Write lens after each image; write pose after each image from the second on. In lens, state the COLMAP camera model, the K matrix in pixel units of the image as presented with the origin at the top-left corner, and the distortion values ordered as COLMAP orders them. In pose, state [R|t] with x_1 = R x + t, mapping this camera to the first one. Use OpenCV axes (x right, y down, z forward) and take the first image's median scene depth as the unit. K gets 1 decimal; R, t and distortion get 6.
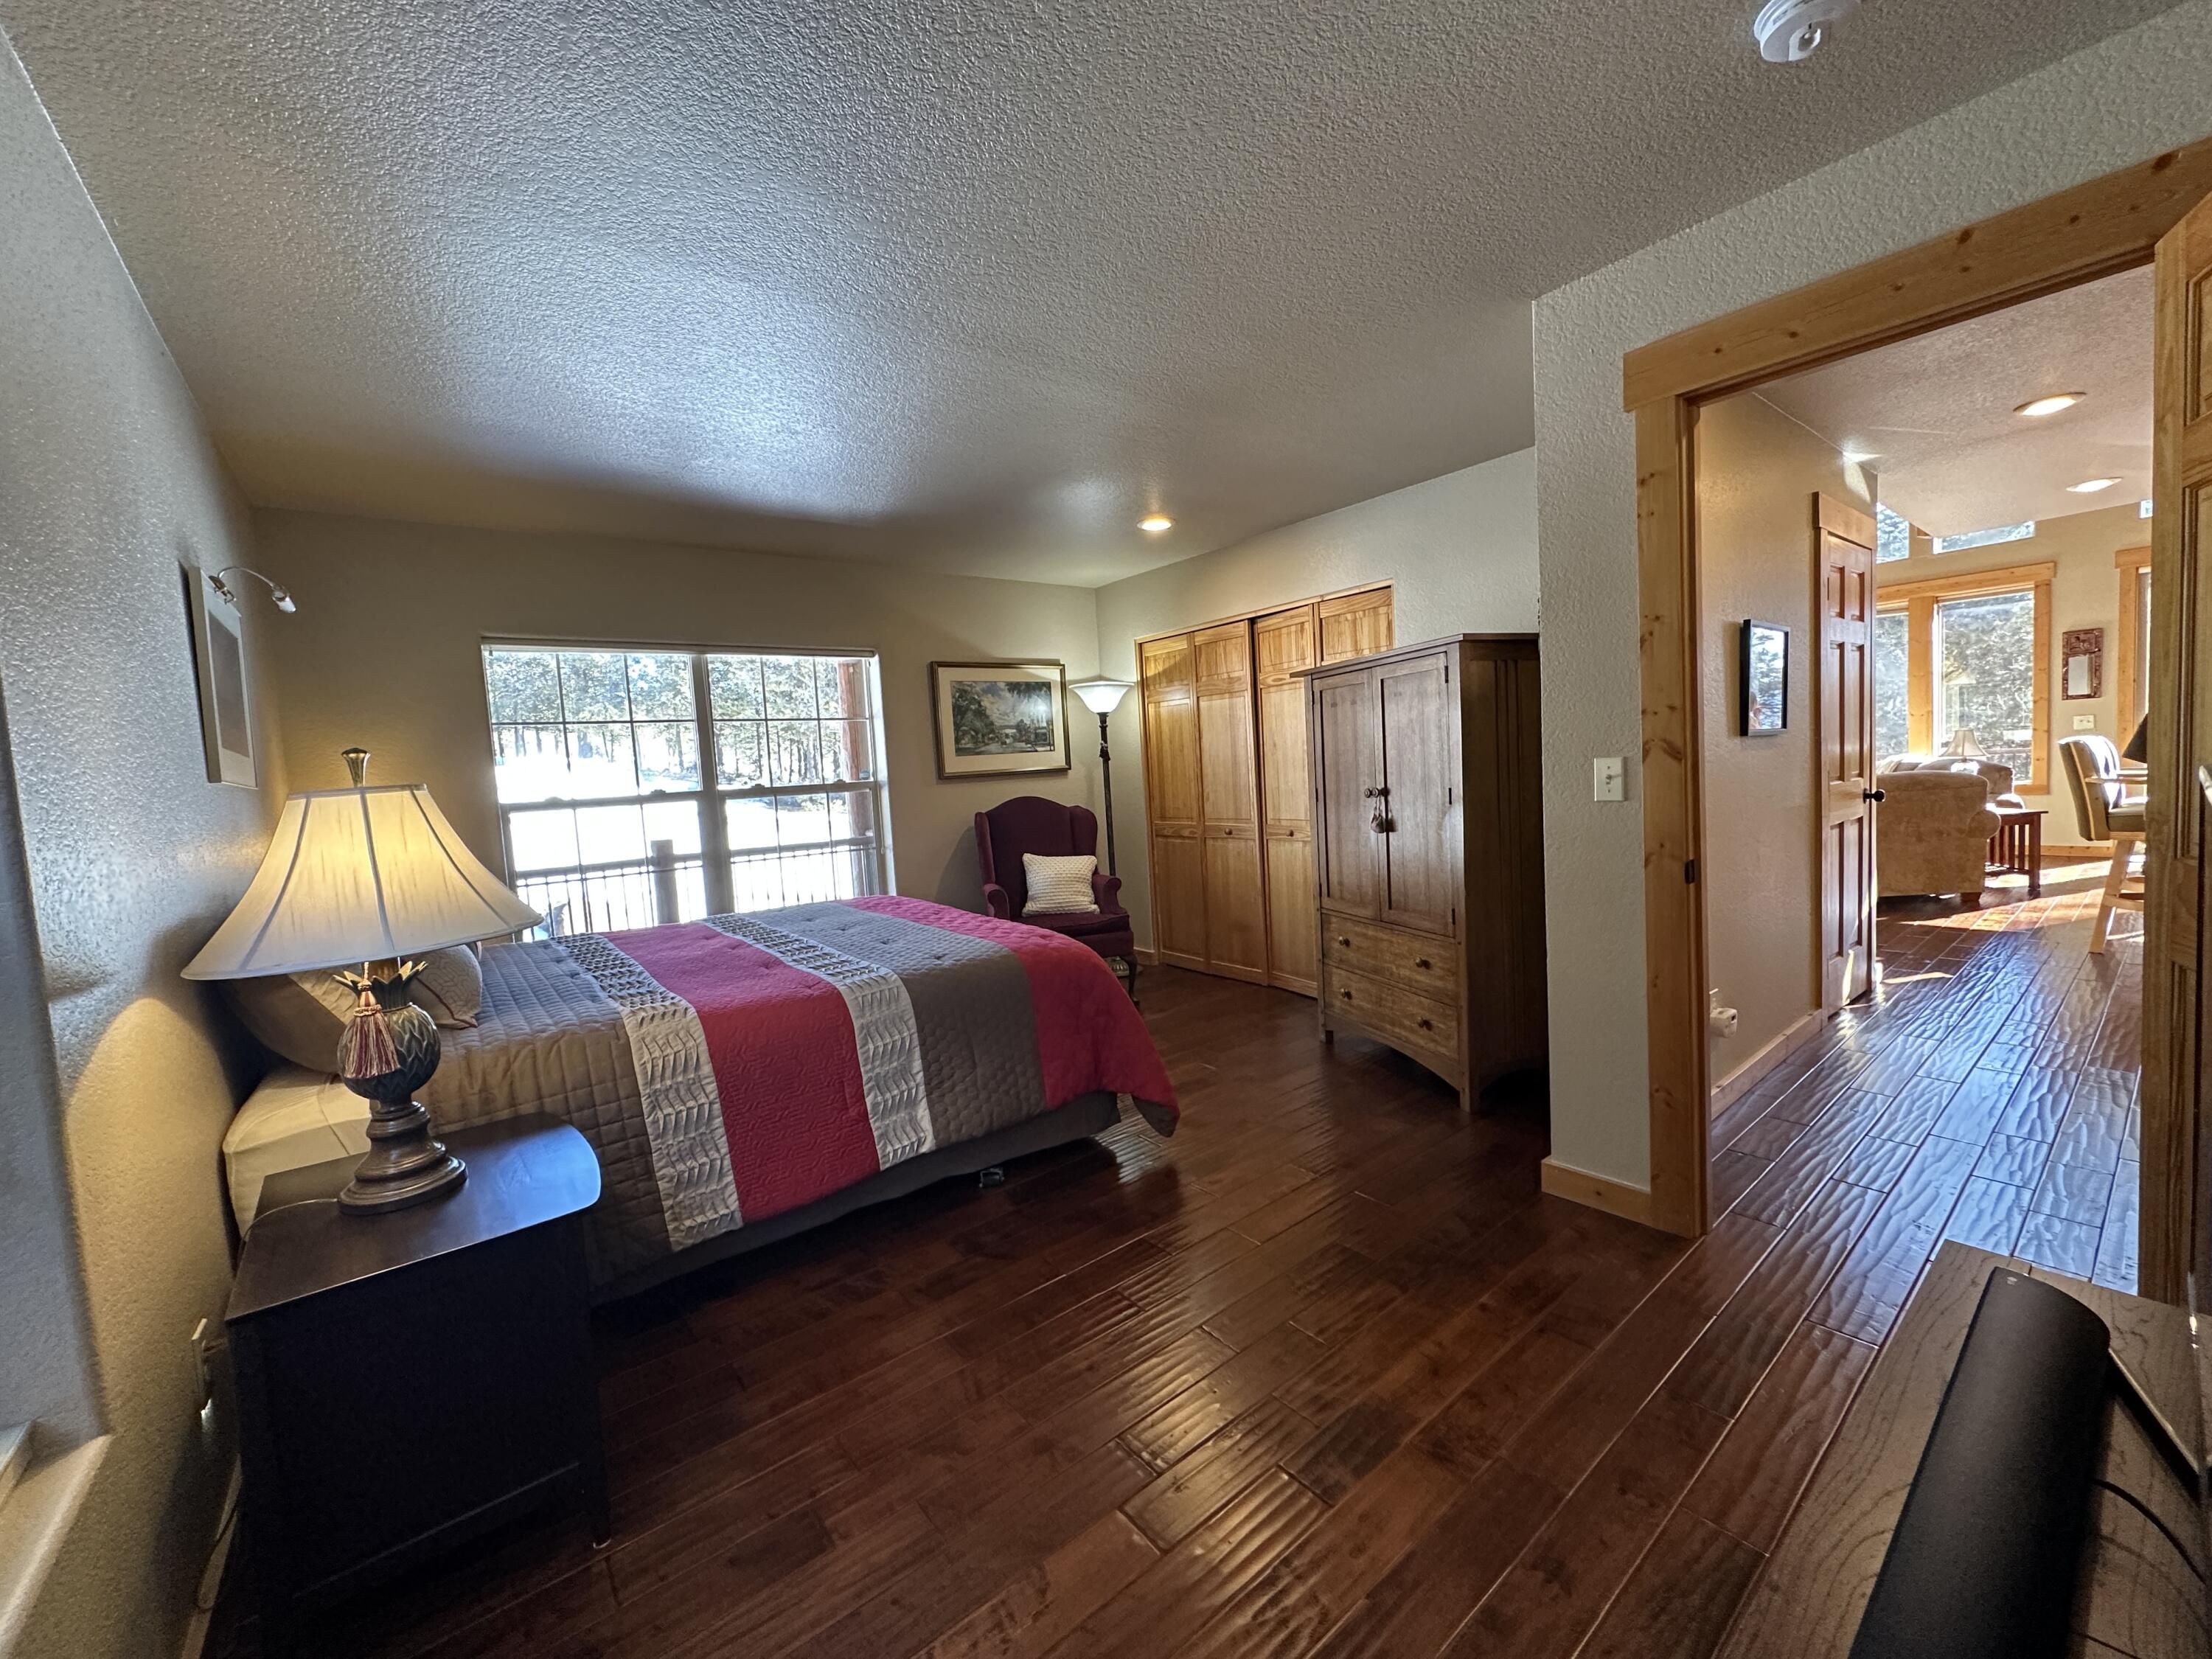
lens RADIAL K [[882.0, 0, 1113.0], [0, 882.0, 828.4], [0, 0, 1]] dist [0.000459, 0.000497]
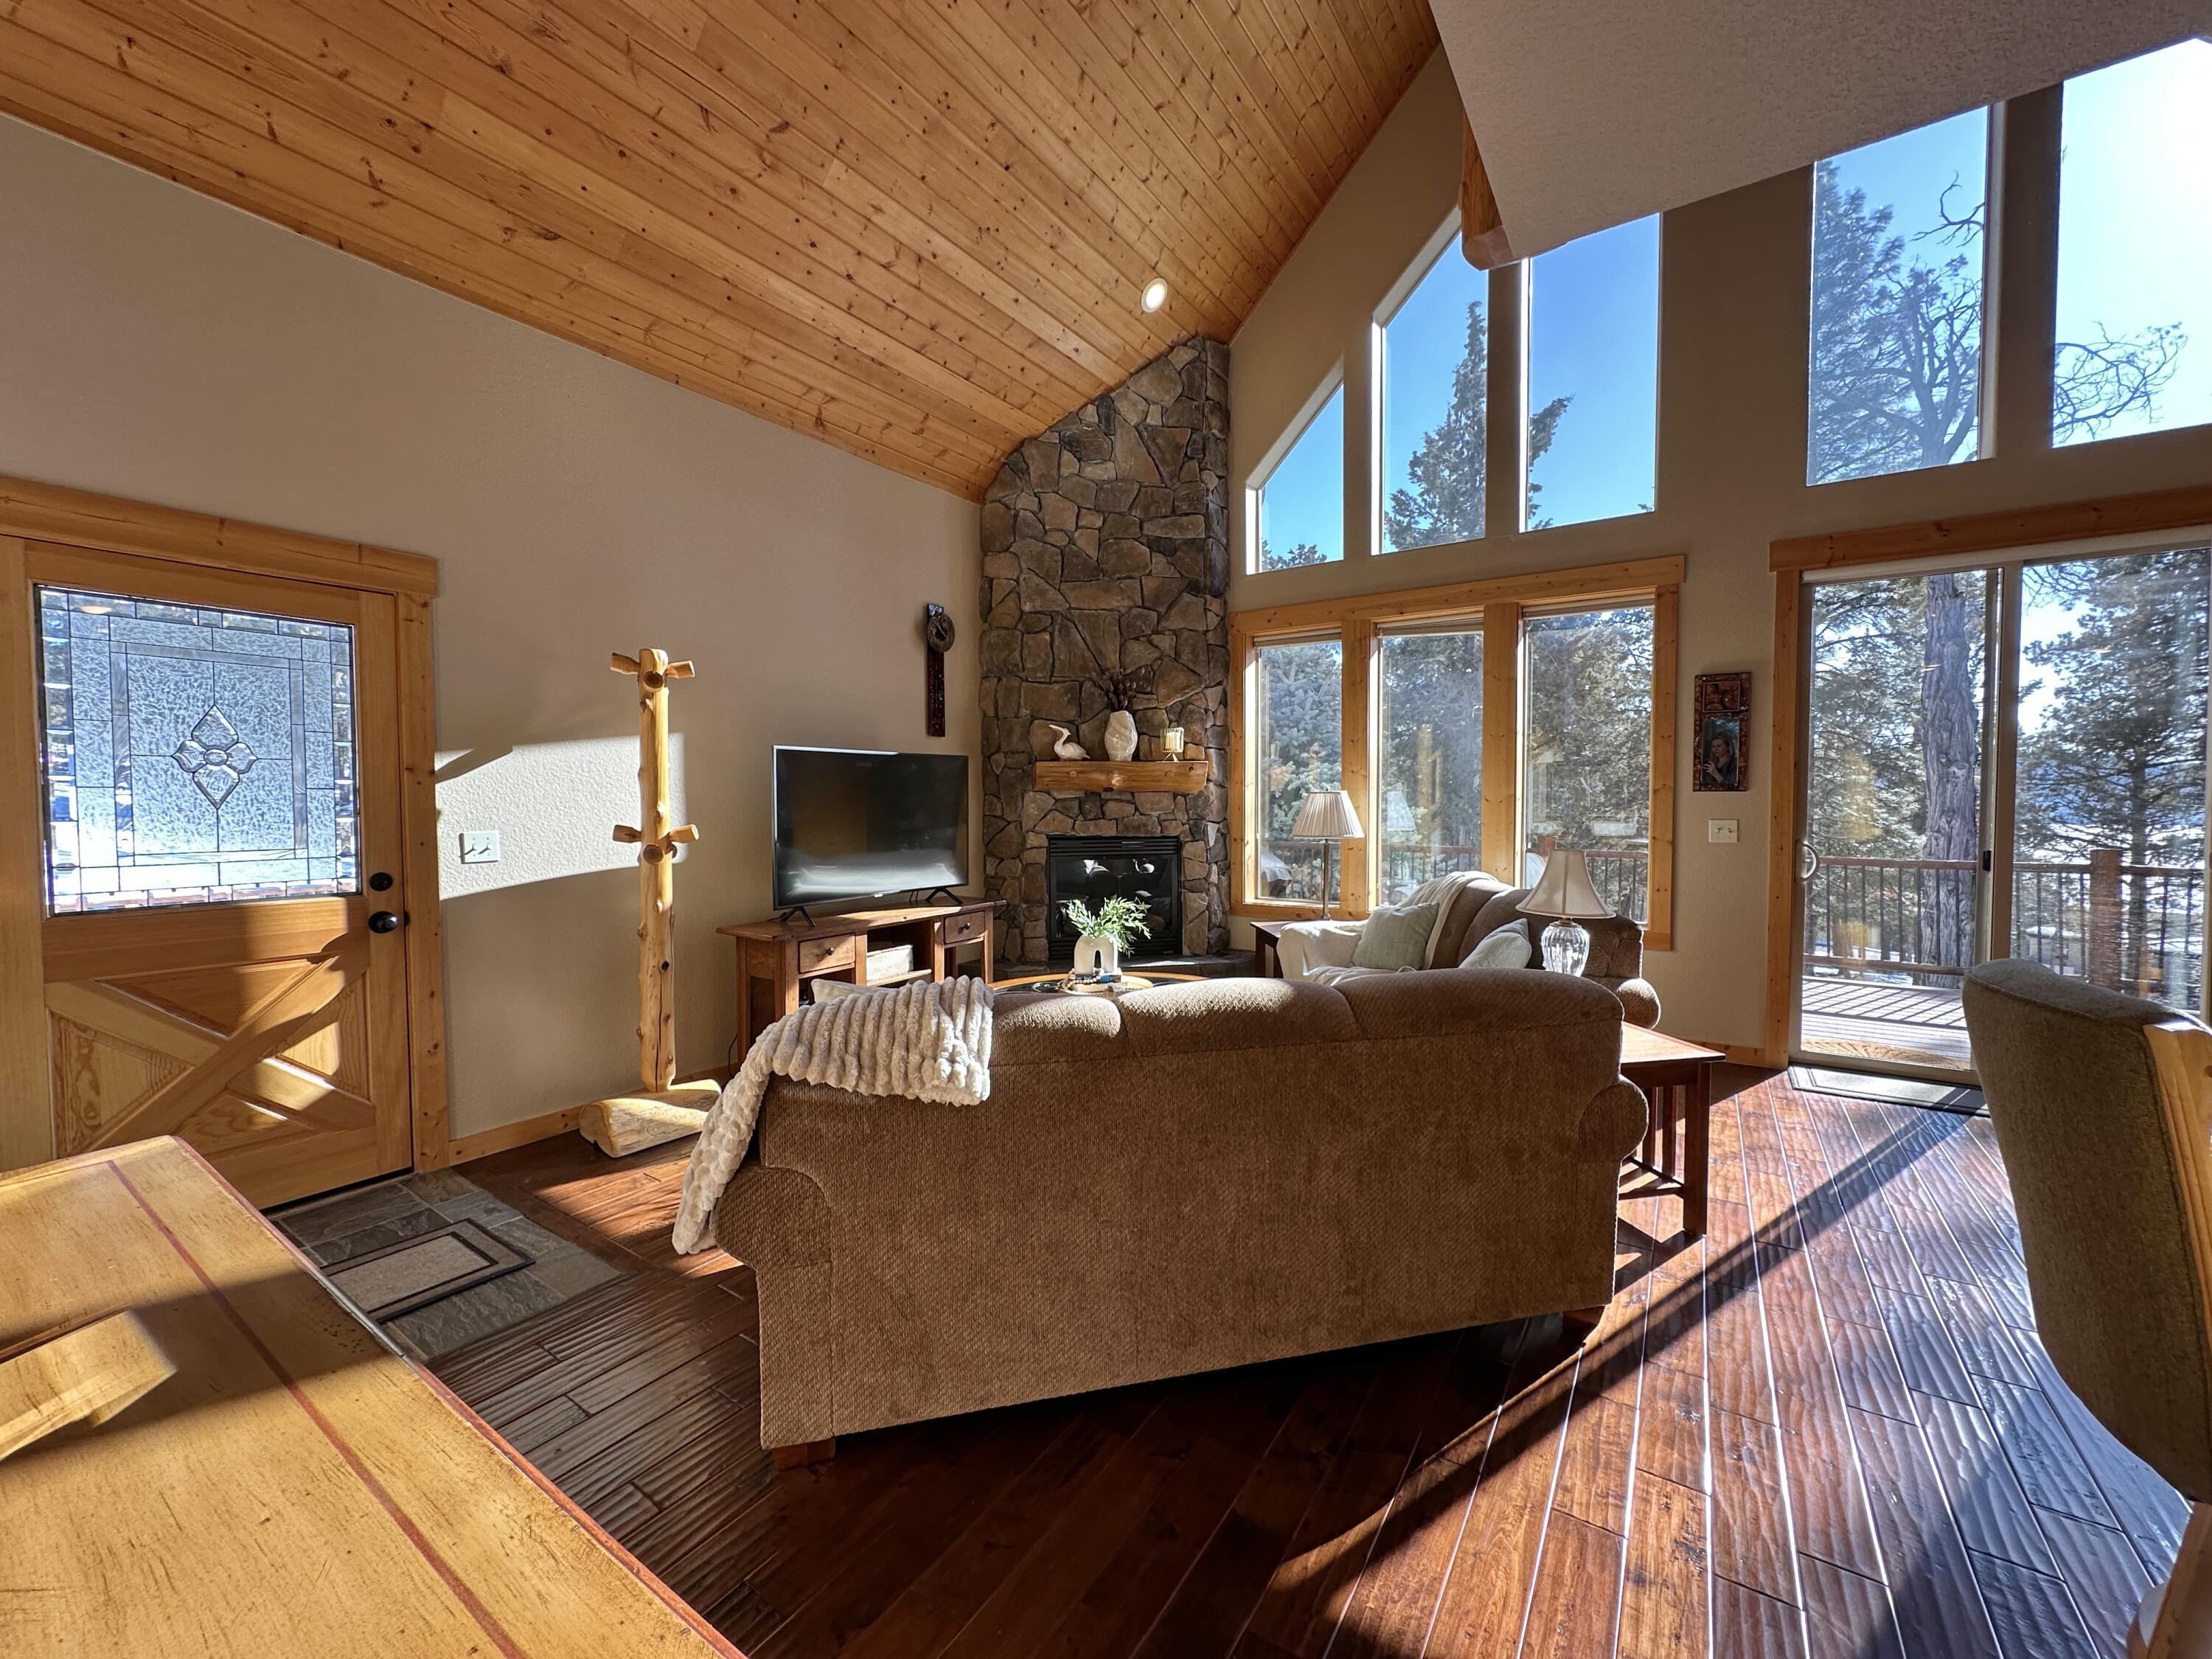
lens RADIAL K [[882.0, 0, 1109.0], [0, 882.0, 823.4], [0, 0, 1]] dist [0.000459, 0.000497]
pose [[0.951984, 0.047663, 0.302416, 0.516173], [-0.033912, 0.998145, -0.050561, -0.078433], [-0.304264, 0.037878, 0.951834, 0.546508]]
